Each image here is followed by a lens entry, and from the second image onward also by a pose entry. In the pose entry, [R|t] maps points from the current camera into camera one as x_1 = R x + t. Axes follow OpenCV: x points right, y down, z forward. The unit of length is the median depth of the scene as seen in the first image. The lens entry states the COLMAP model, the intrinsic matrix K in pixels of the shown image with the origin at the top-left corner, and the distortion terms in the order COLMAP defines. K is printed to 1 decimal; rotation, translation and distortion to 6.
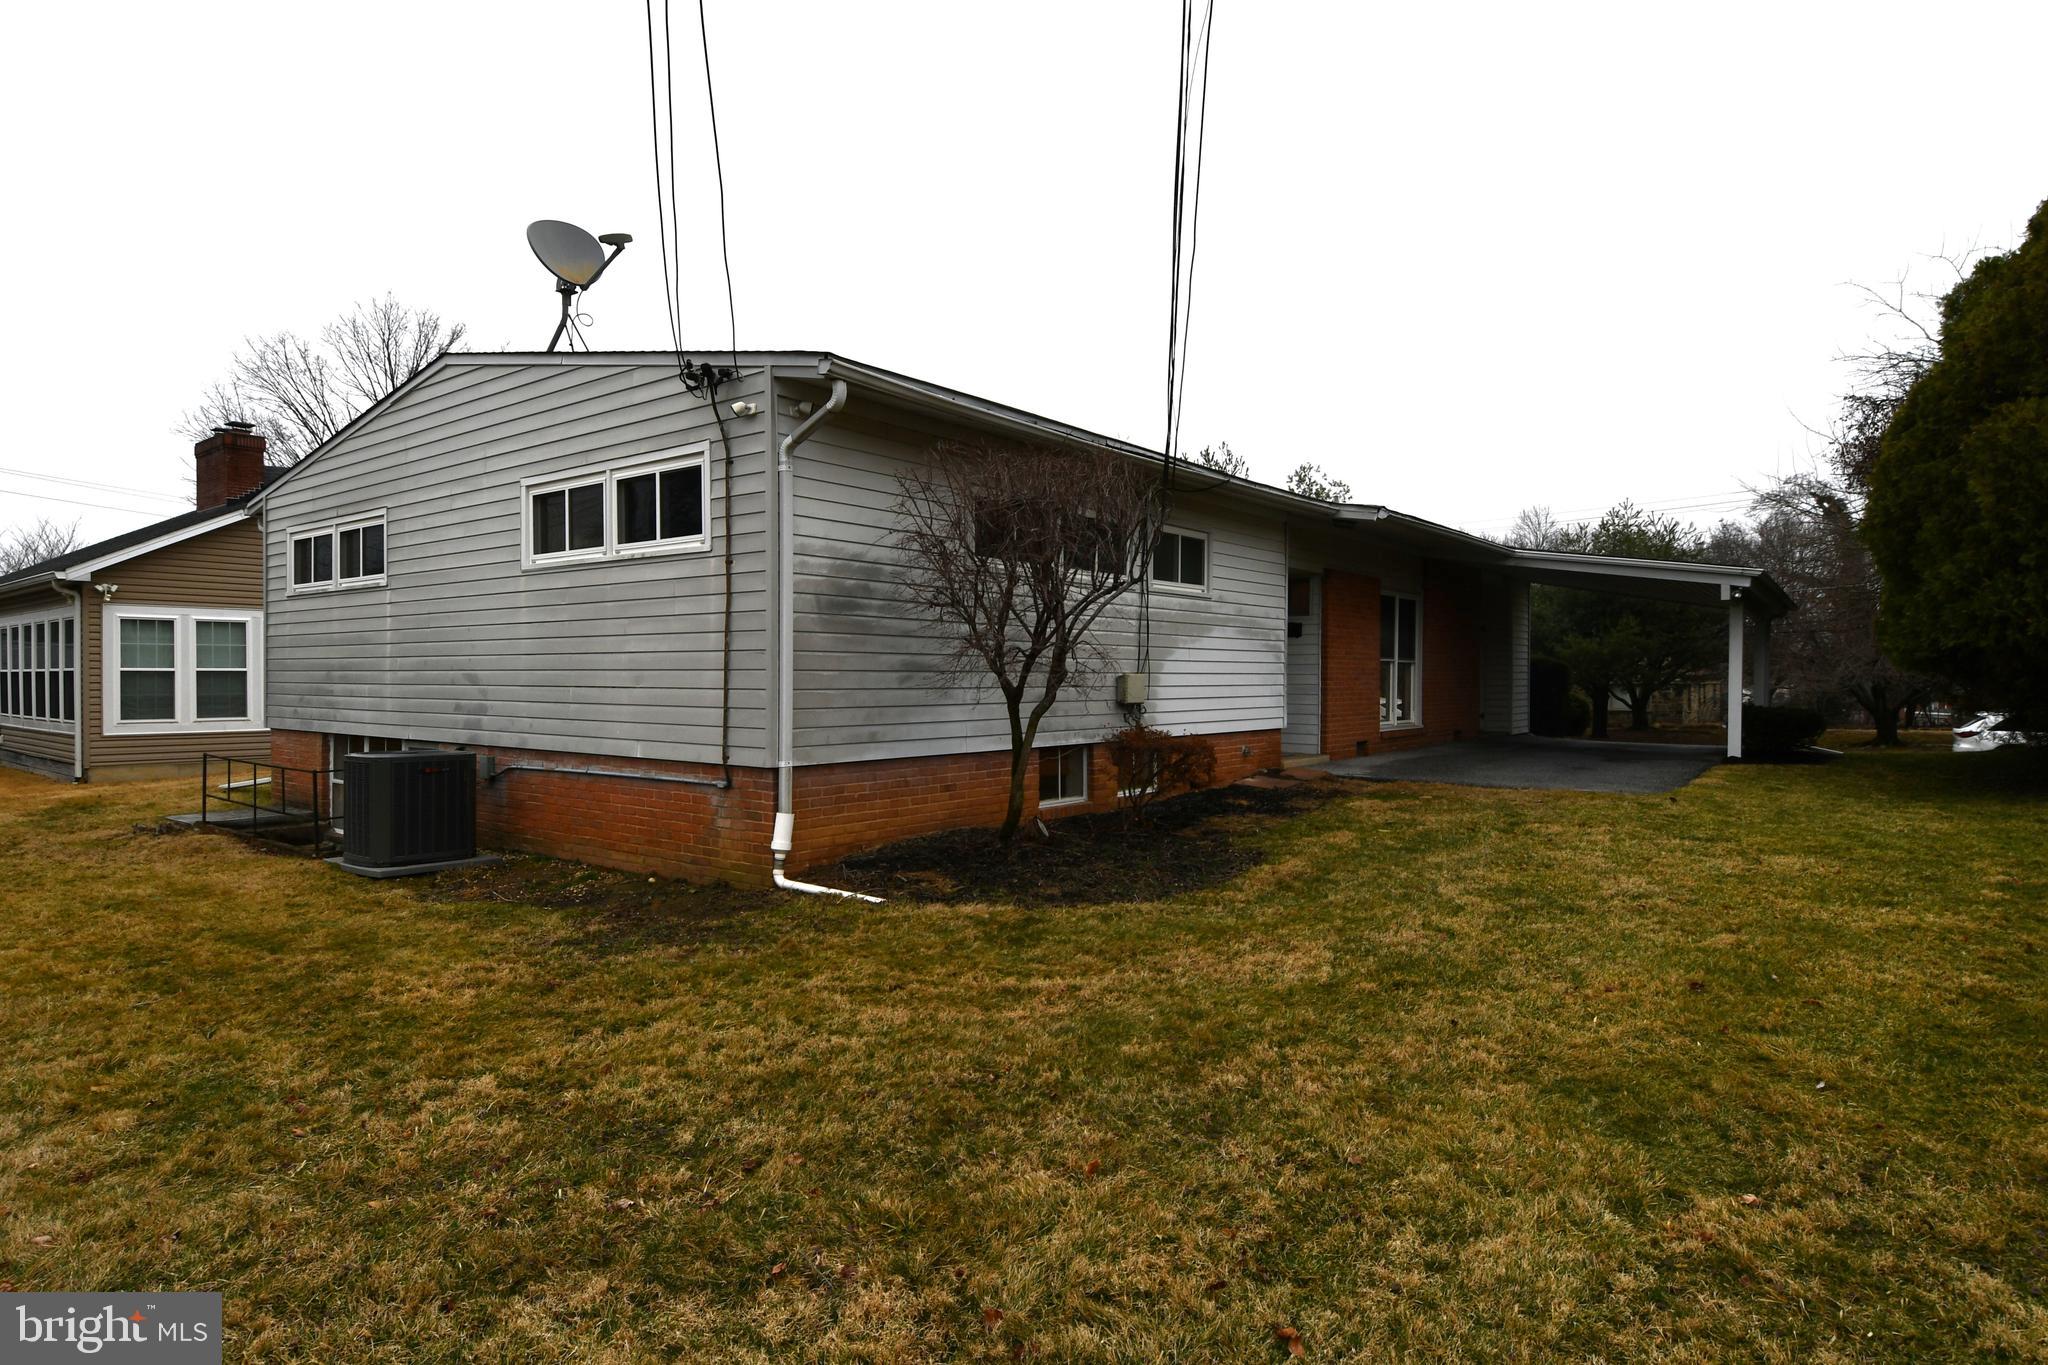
lens RADIAL K [[1047.2, 0, 1023.7], [0, 1047.2, 689.1], [0, 0, 1]] dist [0.044243, -0.053704]
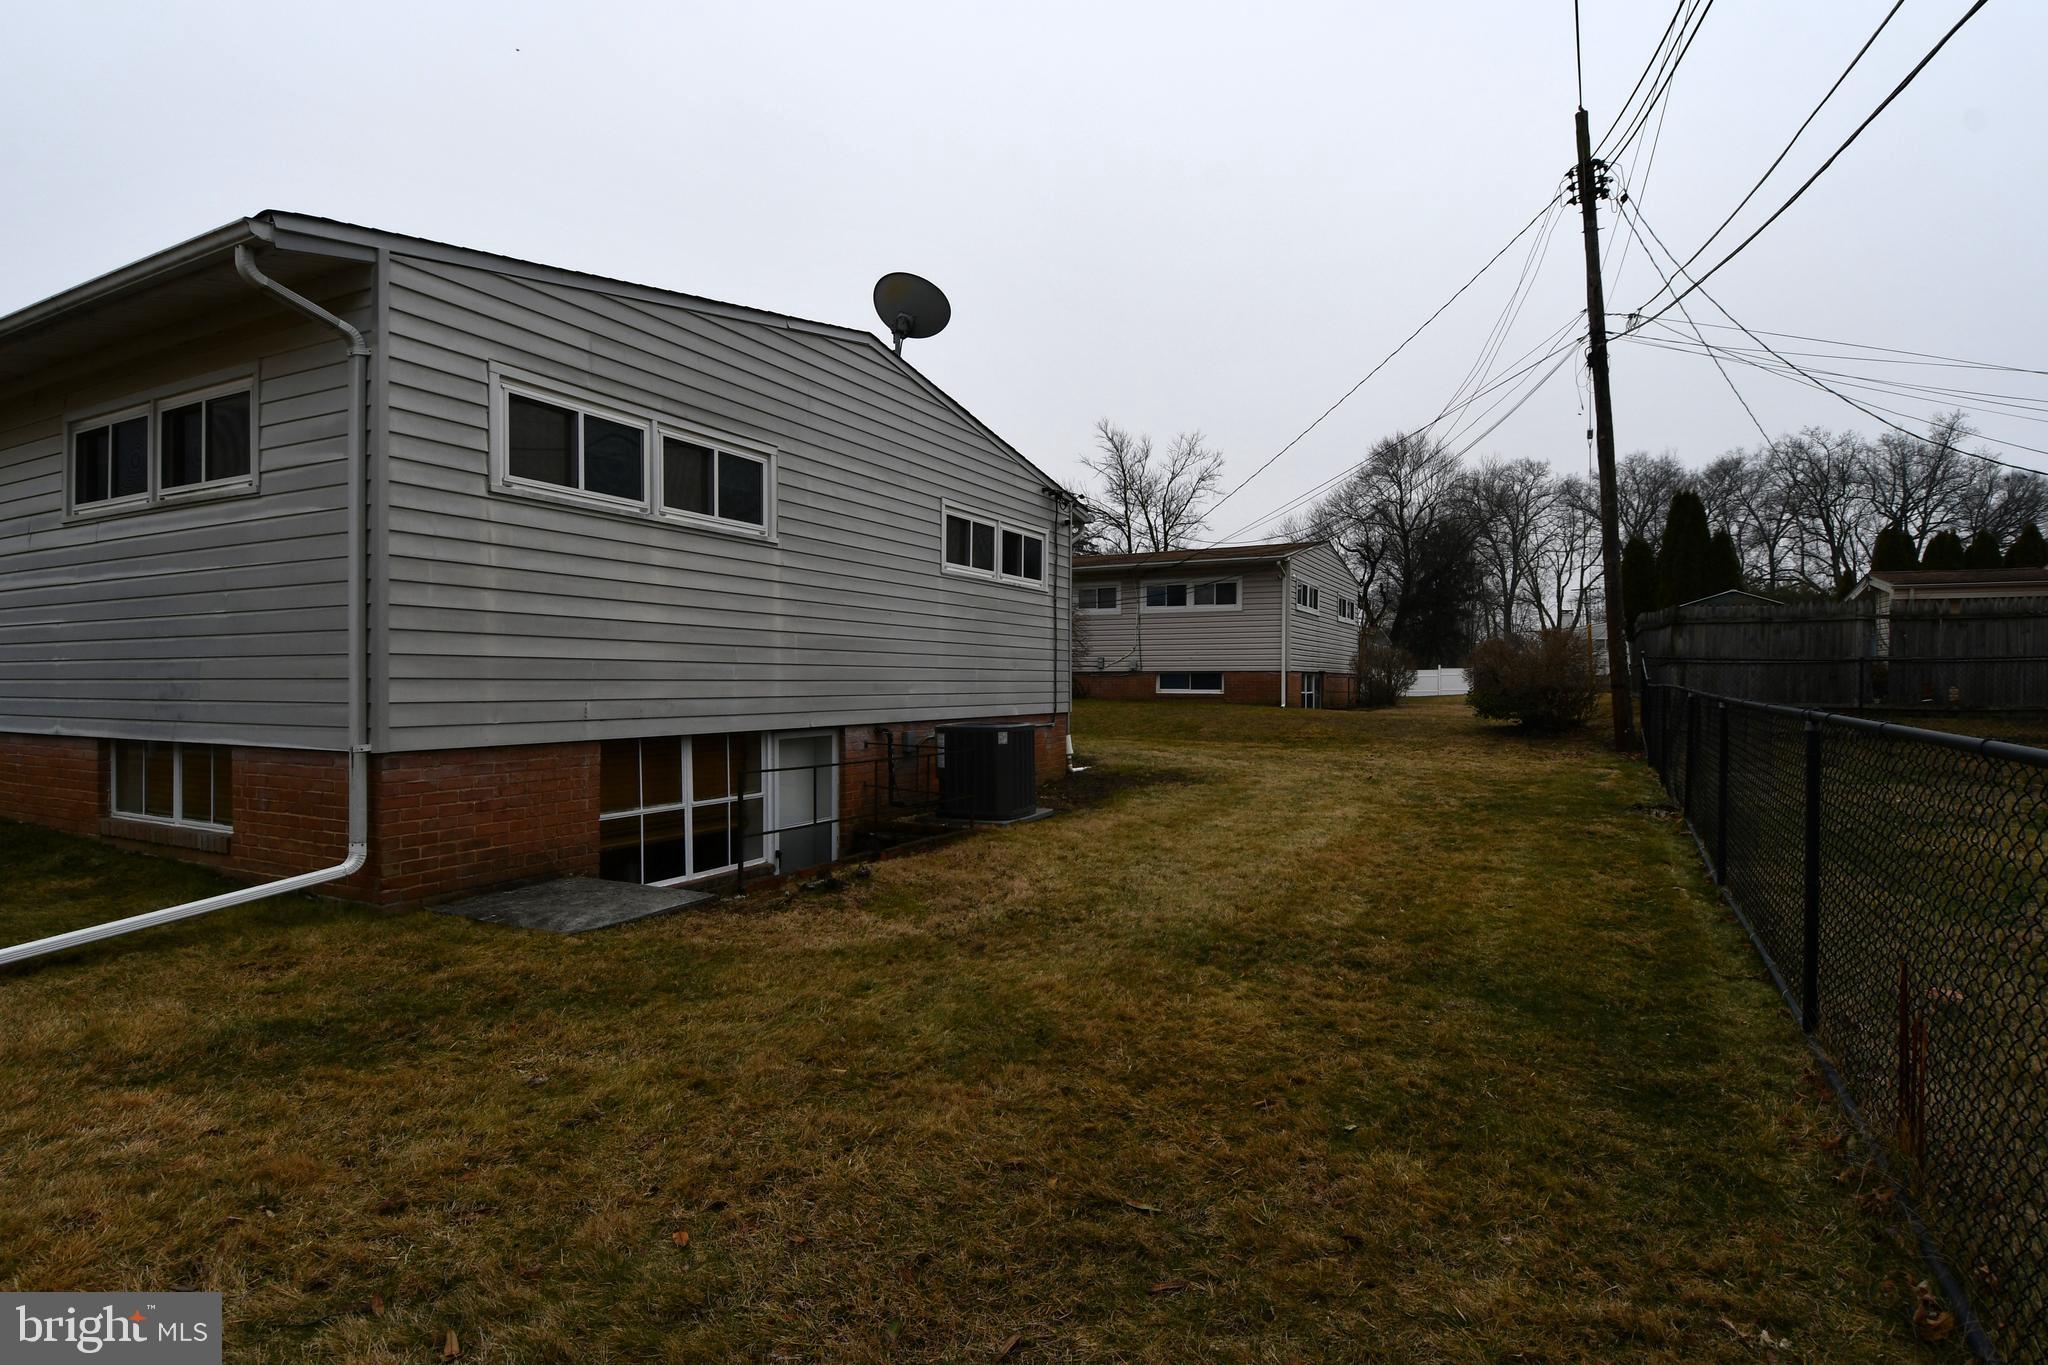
lens RADIAL K [[1047.2, 0, 1023.7], [0, 1047.2, 689.1], [0, 0, 1]] dist [0.044243, -0.053704]
pose [[-0.160780, -0.011771, 0.986920, -1.649615], [0.004539, 0.999909, 0.012665, 0.006214], [-0.986980, 0.006516, -0.160712, 1.080643]]
